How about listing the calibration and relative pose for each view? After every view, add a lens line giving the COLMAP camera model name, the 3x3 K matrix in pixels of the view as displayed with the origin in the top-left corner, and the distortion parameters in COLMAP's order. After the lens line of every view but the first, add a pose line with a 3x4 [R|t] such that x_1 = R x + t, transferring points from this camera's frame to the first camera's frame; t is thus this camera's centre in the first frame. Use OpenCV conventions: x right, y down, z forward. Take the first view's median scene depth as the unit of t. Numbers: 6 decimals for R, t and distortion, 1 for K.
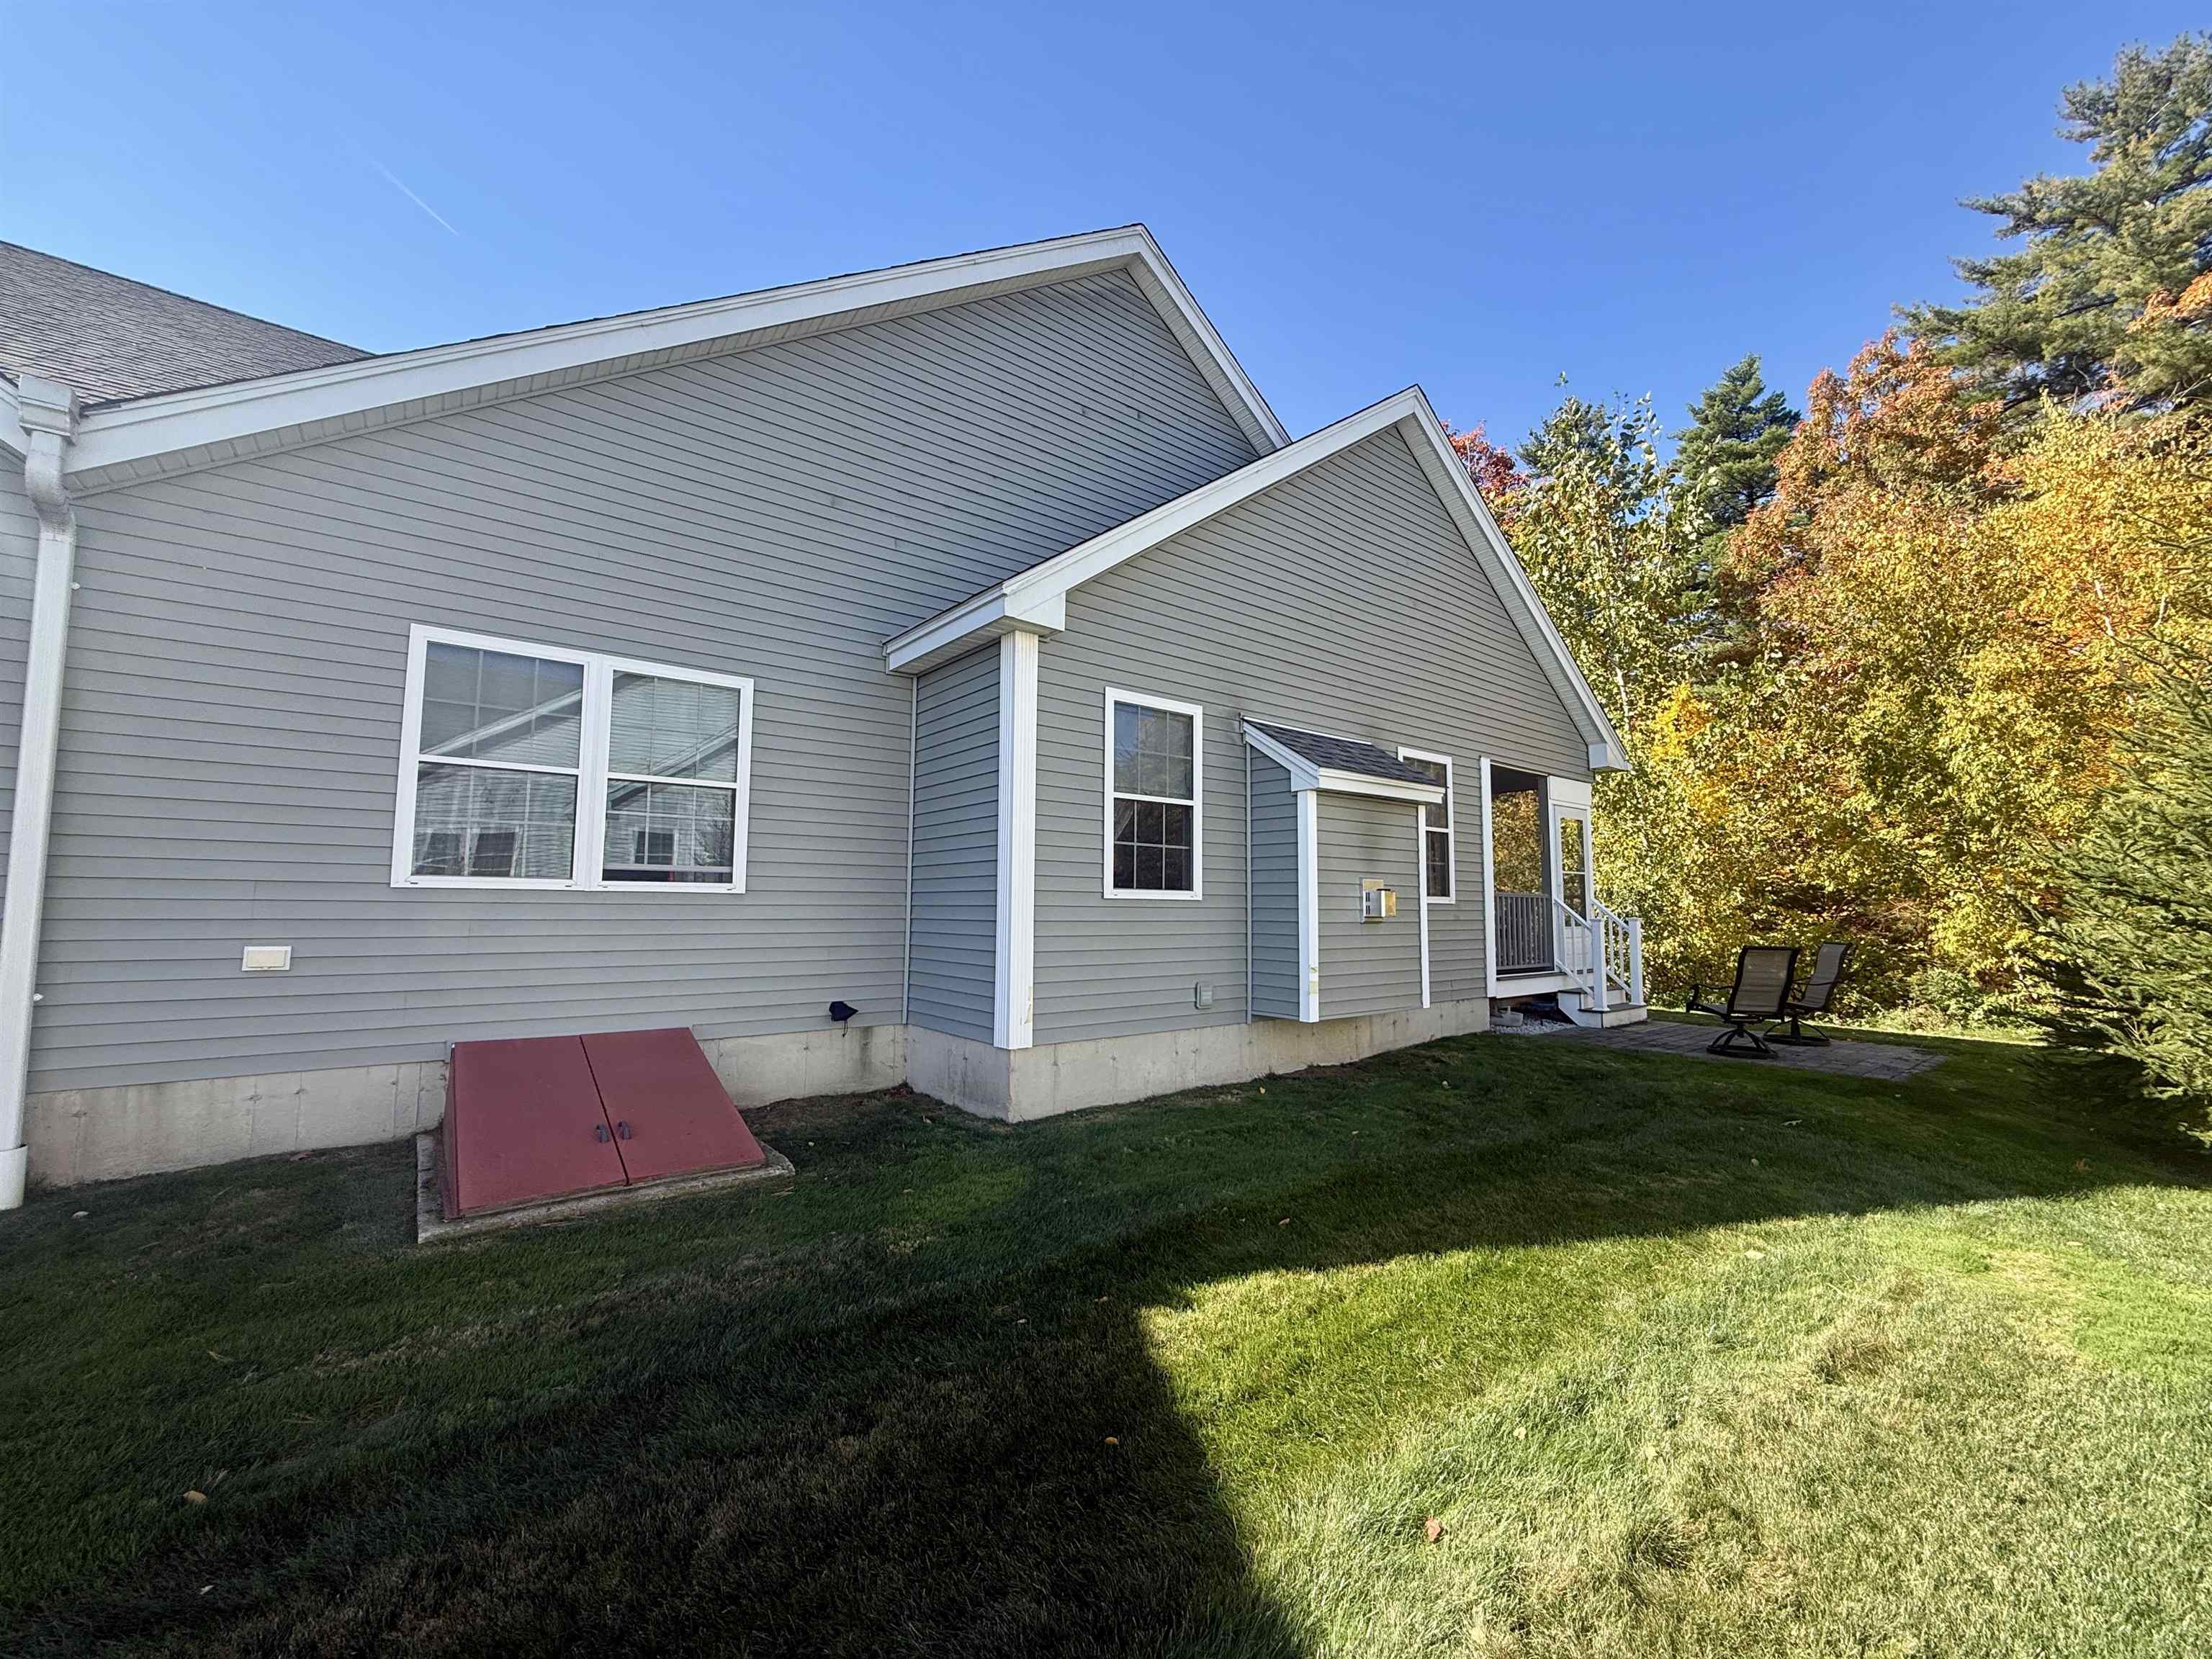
lens RADIAL K [[883.6, 0, 1104.8], [0, 883.6, 831.1], [0, 0, 1]] dist [0.002991, -0.000245]
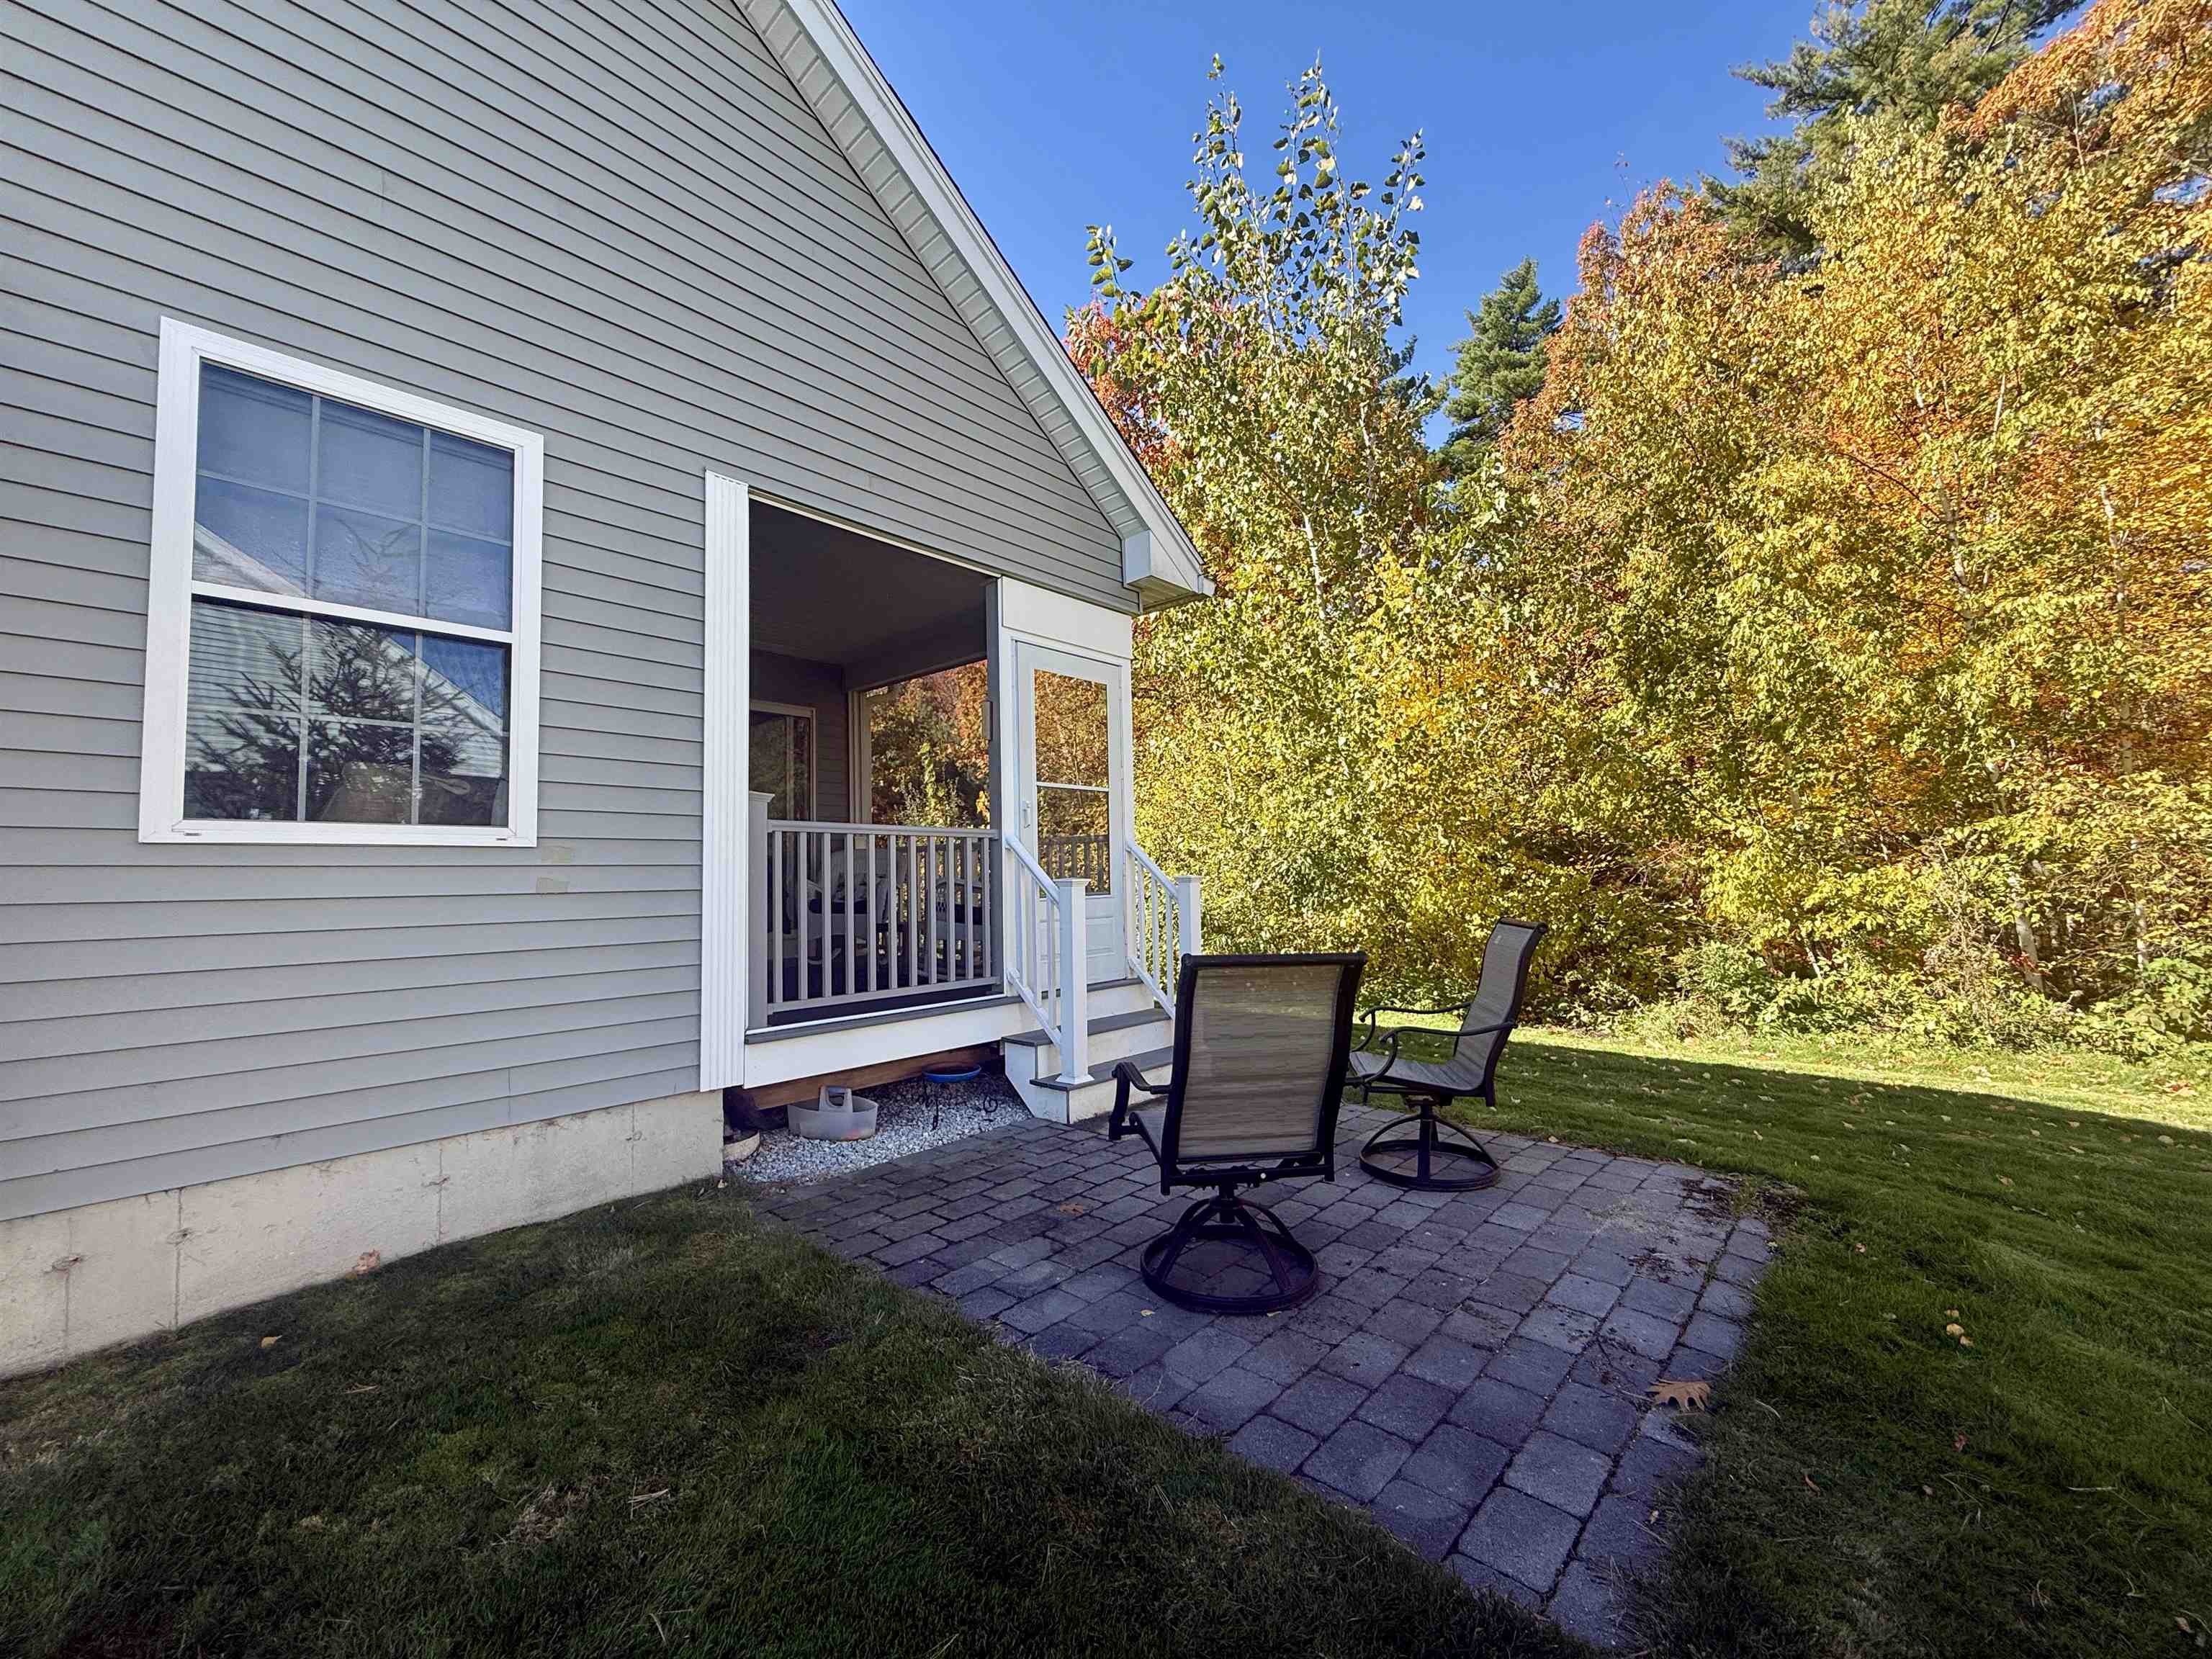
lens RADIAL K [[883.6, 0, 1109.7], [0, 883.6, 833.5], [0, 0, 1]] dist [0.002991, -0.000245]
pose [[0.986104, -0.019442, 0.164989, 0.377904], [0.014377, 0.999390, 0.031841, 0.046534], [-0.165507, -0.029027, 0.985781, 0.414903]]
